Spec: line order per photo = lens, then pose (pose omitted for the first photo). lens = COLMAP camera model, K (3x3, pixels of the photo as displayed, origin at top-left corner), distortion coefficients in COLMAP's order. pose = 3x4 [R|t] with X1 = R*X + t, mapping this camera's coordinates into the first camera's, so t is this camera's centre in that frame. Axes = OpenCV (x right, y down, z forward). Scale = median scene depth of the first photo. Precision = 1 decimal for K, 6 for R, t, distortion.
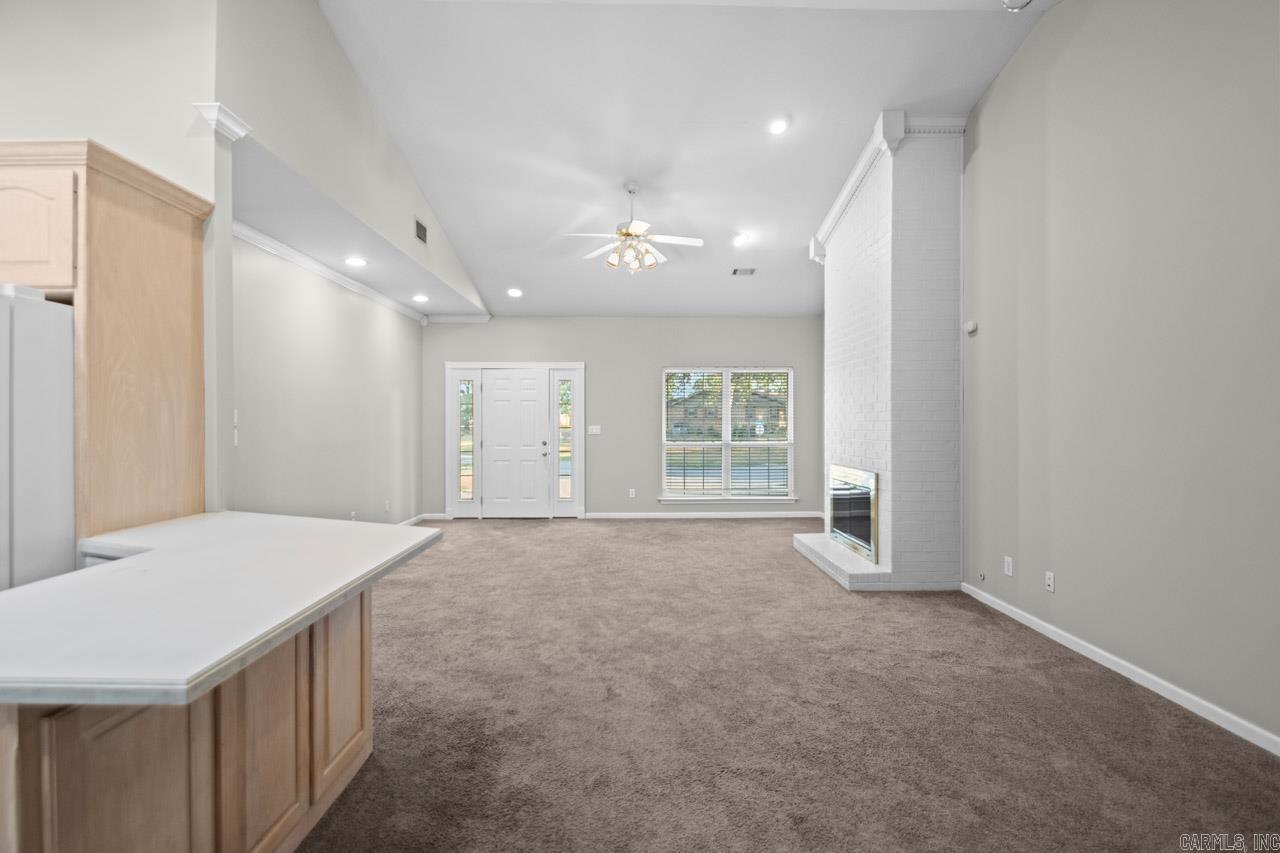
lens RADIAL K [[593.8, 0, 650.8], [0, 593.8, 419.5], [0, 0, 1]] dist [0.023838, -0.021314]
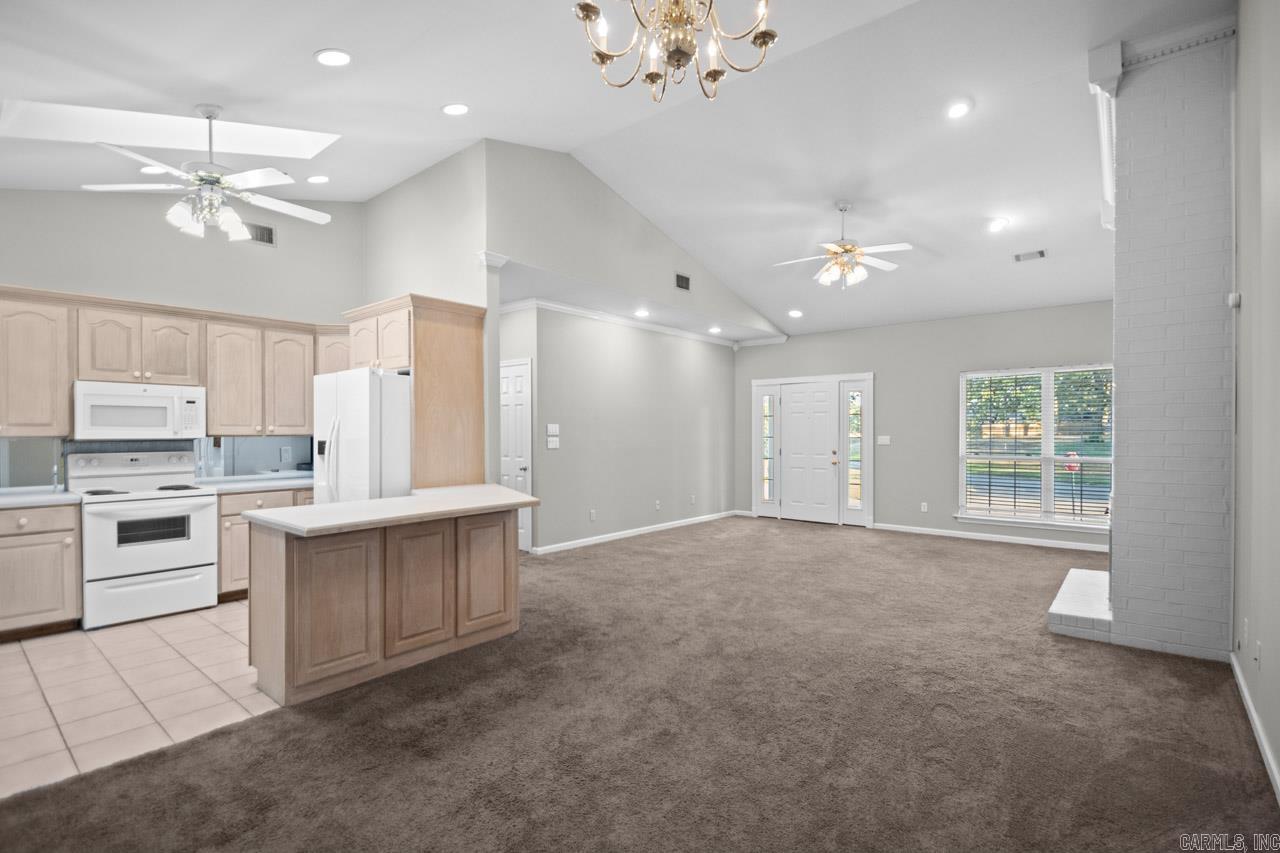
lens RADIAL K [[596.9, 0, 651.8], [0, 596.9, 432.8], [0, 0, 1]] dist [0.031416, -0.026573]
pose [[0.760447, 0.000524, -0.649399, 0.585111], [0.003062, 0.999986, 0.004394, -0.000720], [0.649392, -0.005330, 0.760435, -0.016118]]
